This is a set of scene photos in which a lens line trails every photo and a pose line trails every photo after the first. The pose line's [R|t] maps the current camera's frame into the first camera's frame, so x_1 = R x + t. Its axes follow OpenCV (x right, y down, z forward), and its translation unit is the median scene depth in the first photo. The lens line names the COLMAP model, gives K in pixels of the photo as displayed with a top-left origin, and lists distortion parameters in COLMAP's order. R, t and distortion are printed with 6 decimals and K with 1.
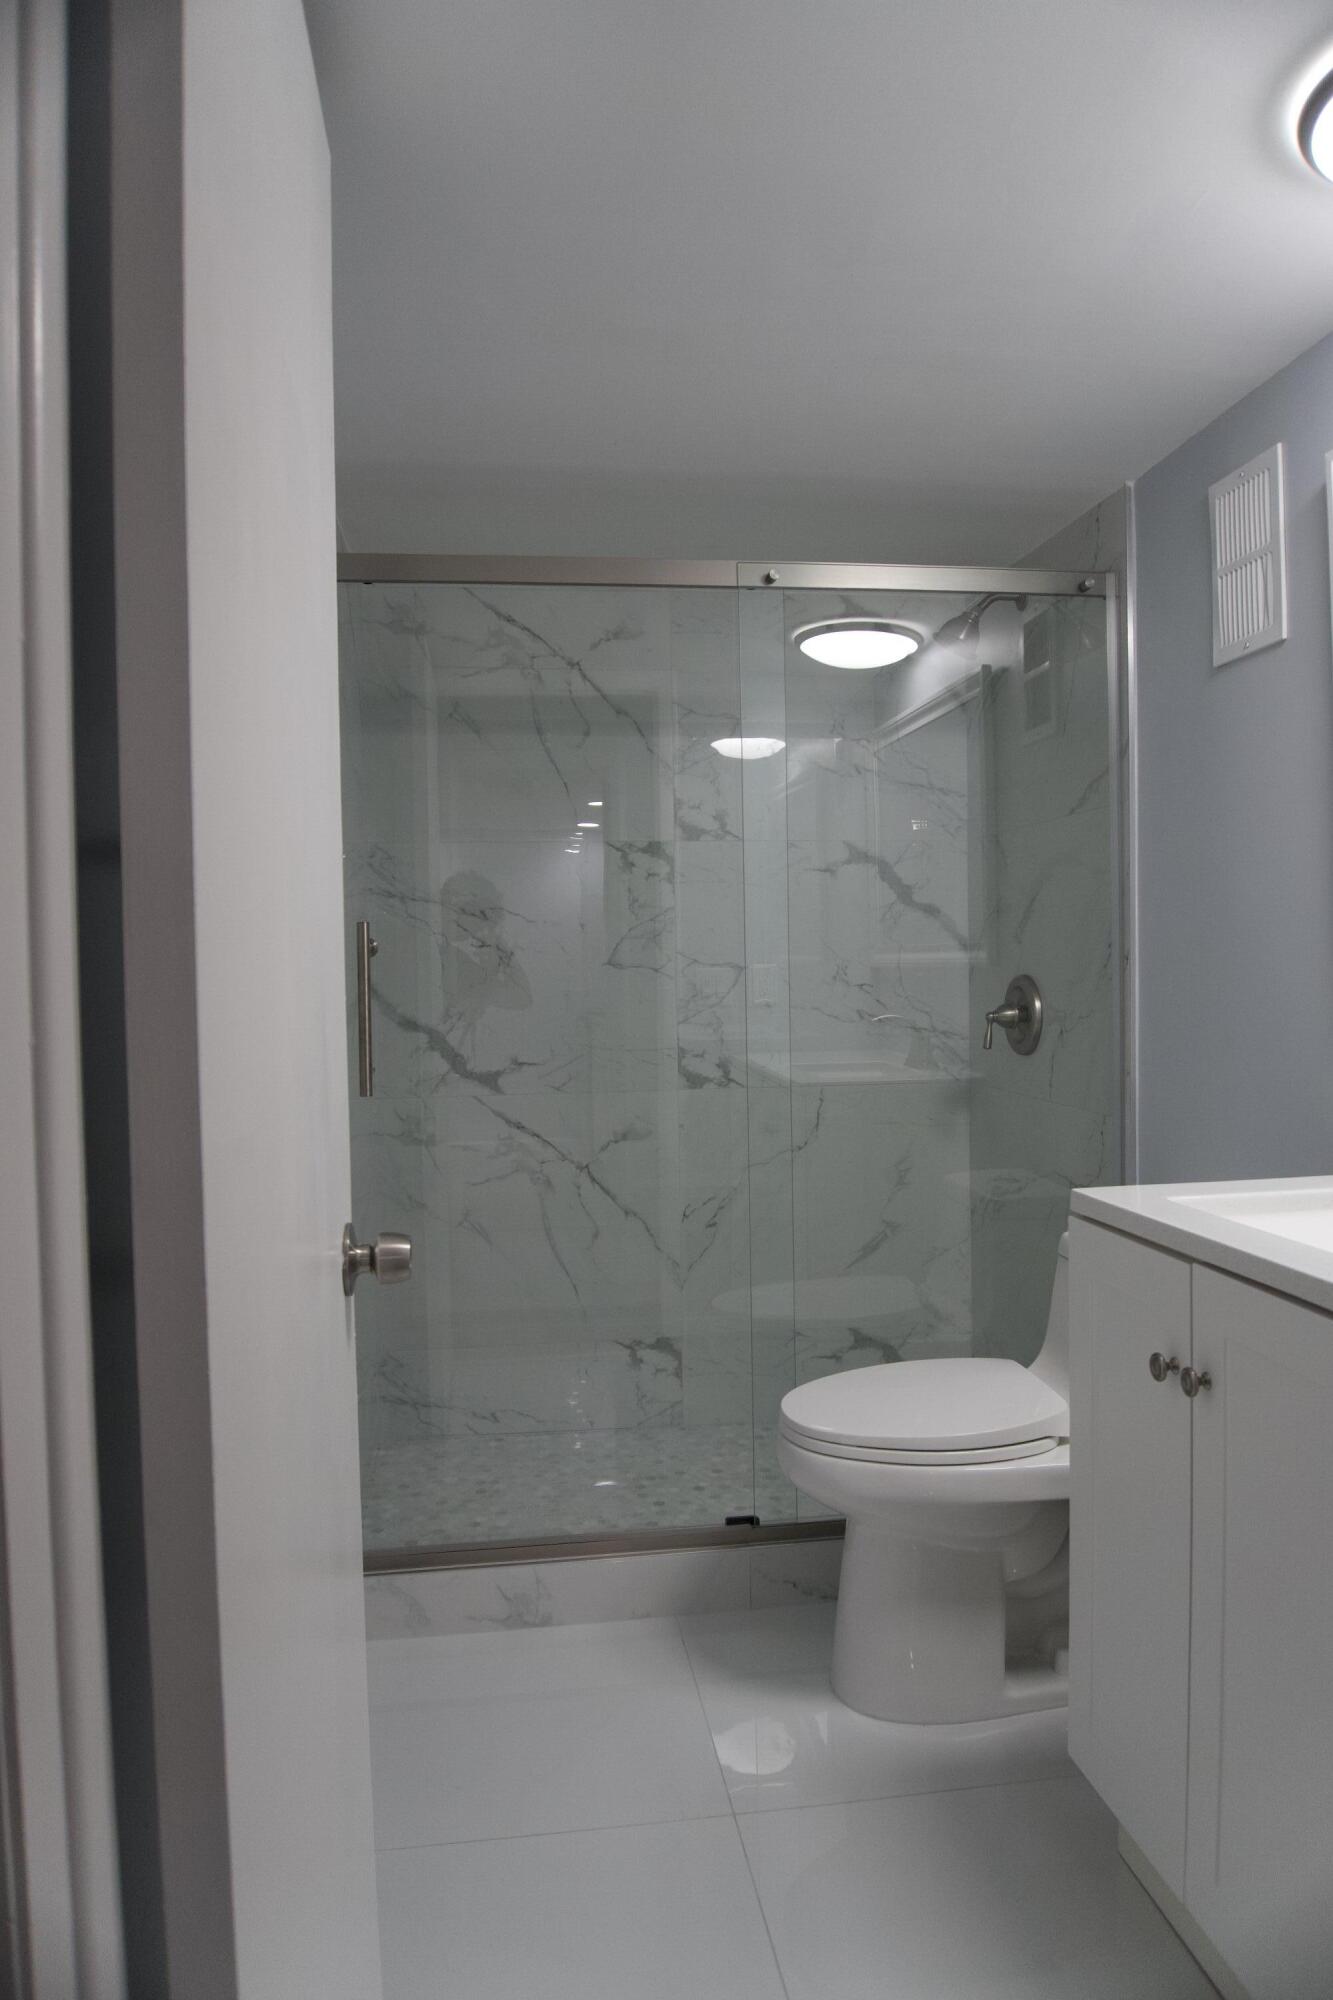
lens RADIAL K [[1339.7, 0, 672.5], [0, 1339.7, 1001.1], [0, 0, 1]] dist [-0.049288, -0.004708]
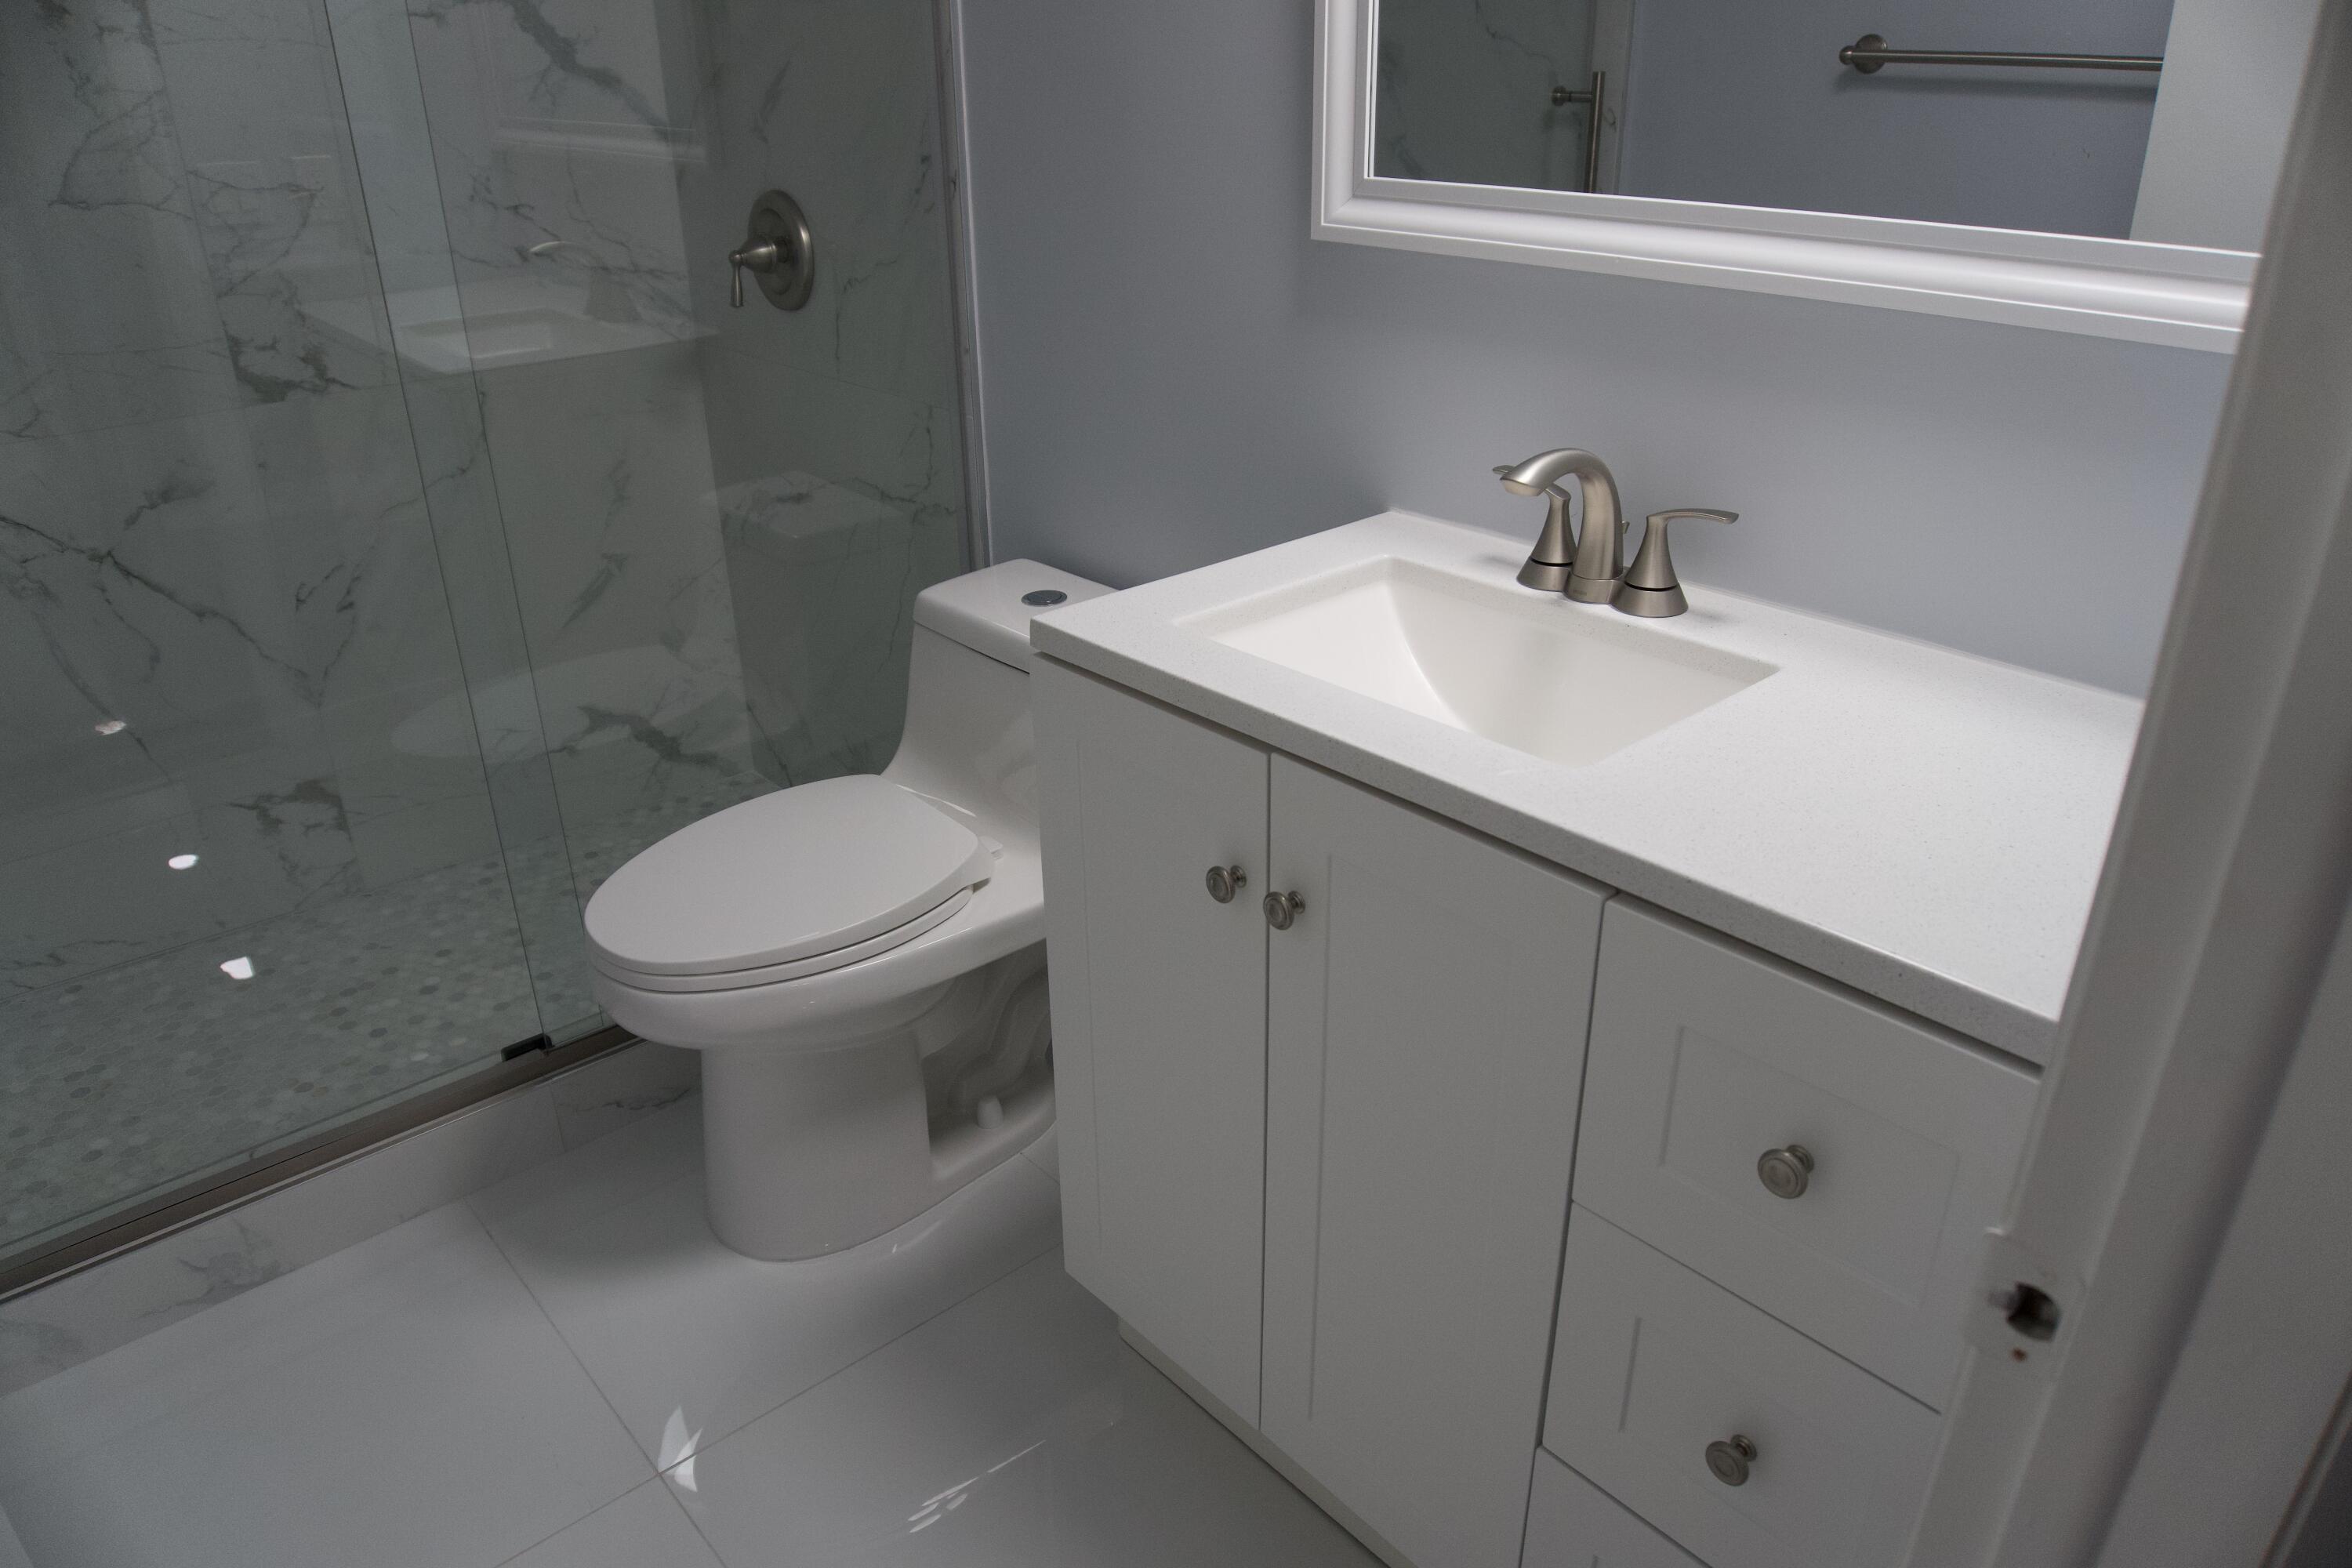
lens RADIAL K [[1575.5, 0, 1194.8], [0, 1575.5, 798.9], [0, 0, 1]] dist [-0.049288, -0.004708]
pose [[0.830143, -0.233624, 0.506244, -0.032940], [0.009205, 0.913597, 0.406517, -0.053254], [-0.557475, -0.332807, 0.760567, 0.158258]]
